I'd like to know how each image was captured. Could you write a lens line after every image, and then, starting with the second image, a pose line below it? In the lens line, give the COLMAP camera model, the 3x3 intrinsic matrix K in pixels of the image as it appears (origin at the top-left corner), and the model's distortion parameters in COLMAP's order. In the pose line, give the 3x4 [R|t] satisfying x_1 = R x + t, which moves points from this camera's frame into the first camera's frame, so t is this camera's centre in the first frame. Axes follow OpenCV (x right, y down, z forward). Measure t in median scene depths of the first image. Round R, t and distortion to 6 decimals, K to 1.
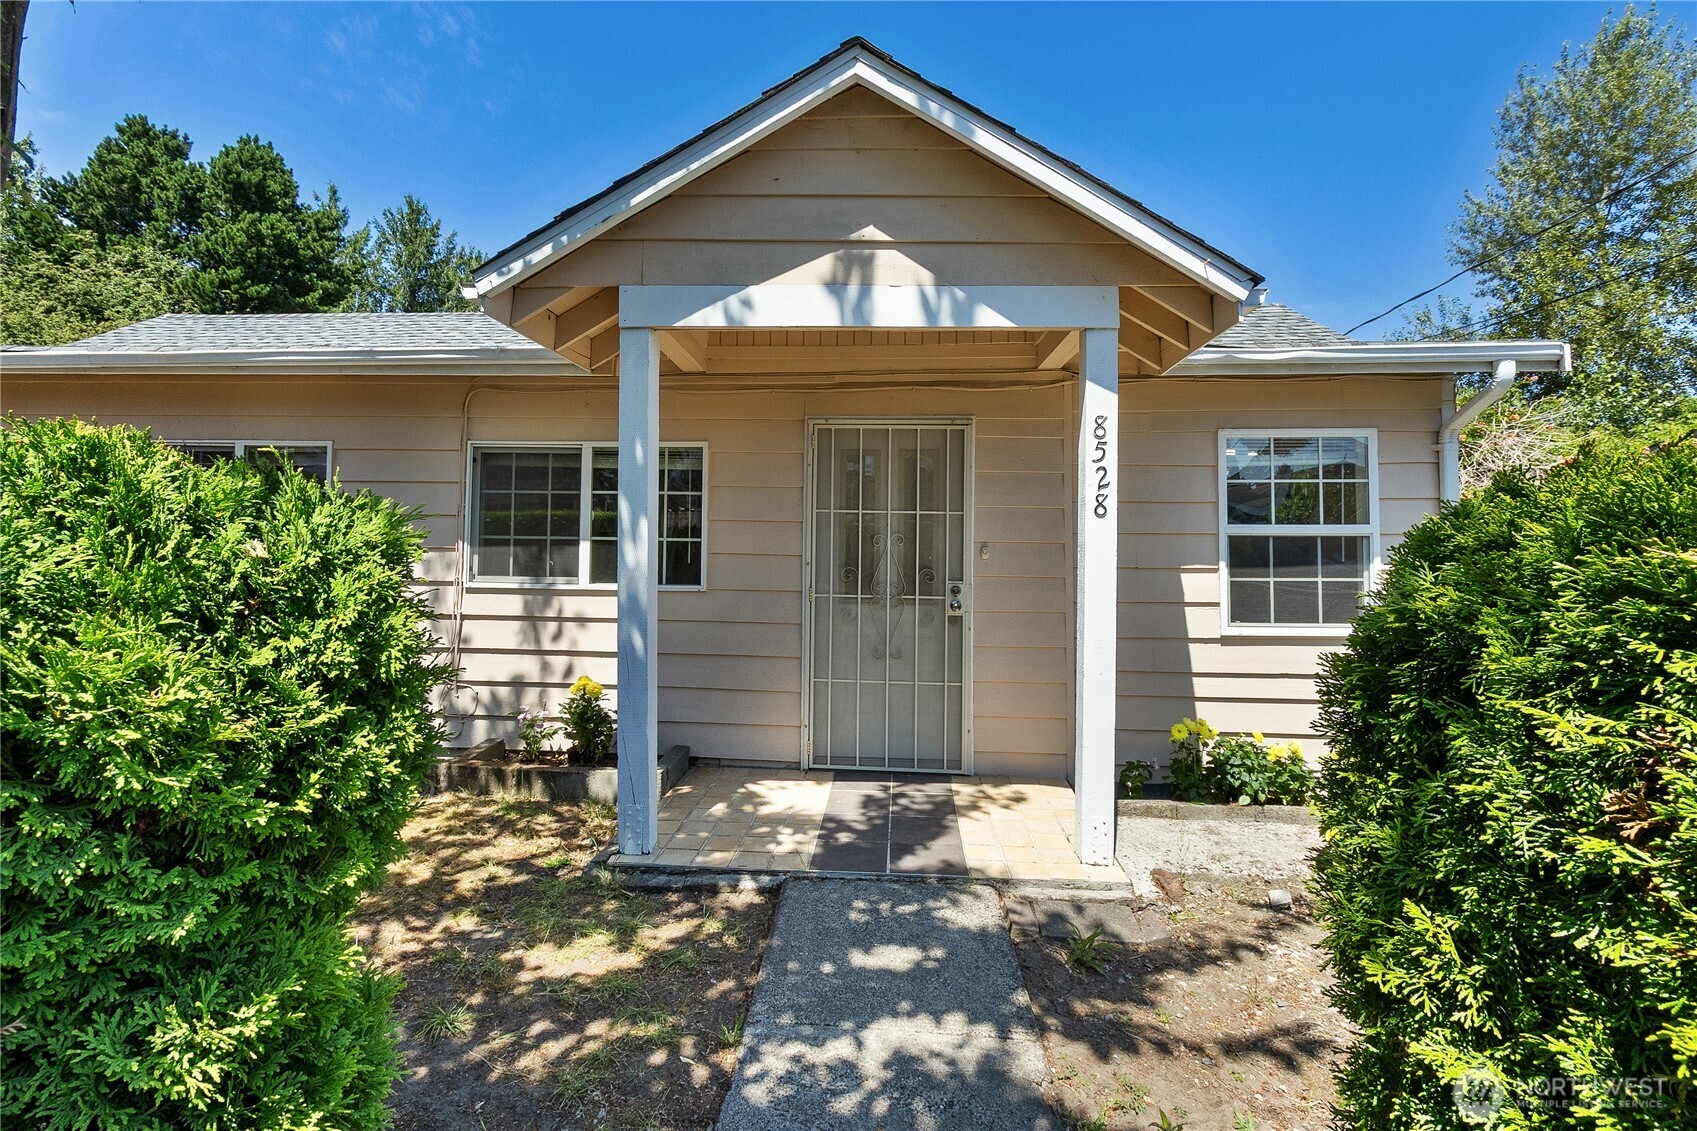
lens RADIAL K [[785.0, 0, 872.5], [0, 785.0, 526.2], [0, 0, 1]] dist [-0.000168, 0.000368]
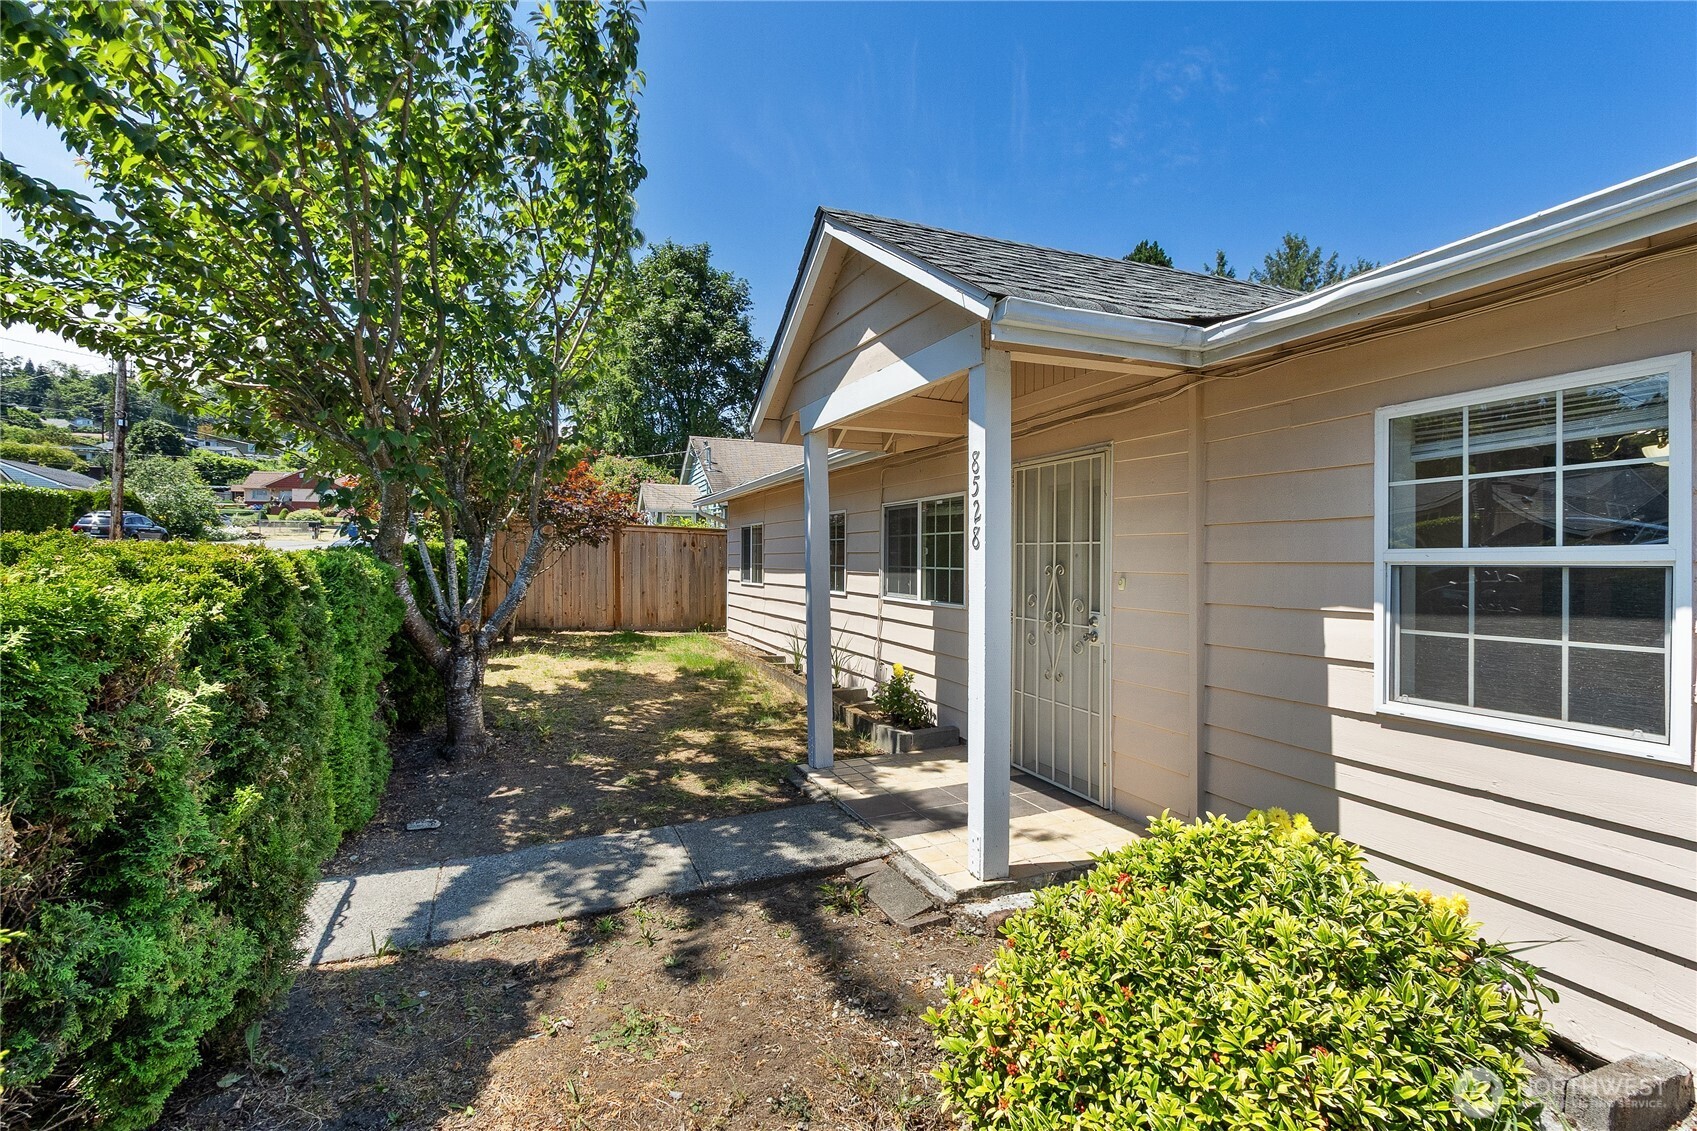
lens RADIAL K [[771.7, 0, 847.7], [0, 771.7, 556.9], [0, 0, 1]] dist [0.001324, 0.000295]
pose [[0.438345, -0.010610, -0.898744, 0.841782], [0.015677, 0.999868, -0.004157, 0.000384], [0.898670, -0.012267, 0.438453, 0.295638]]
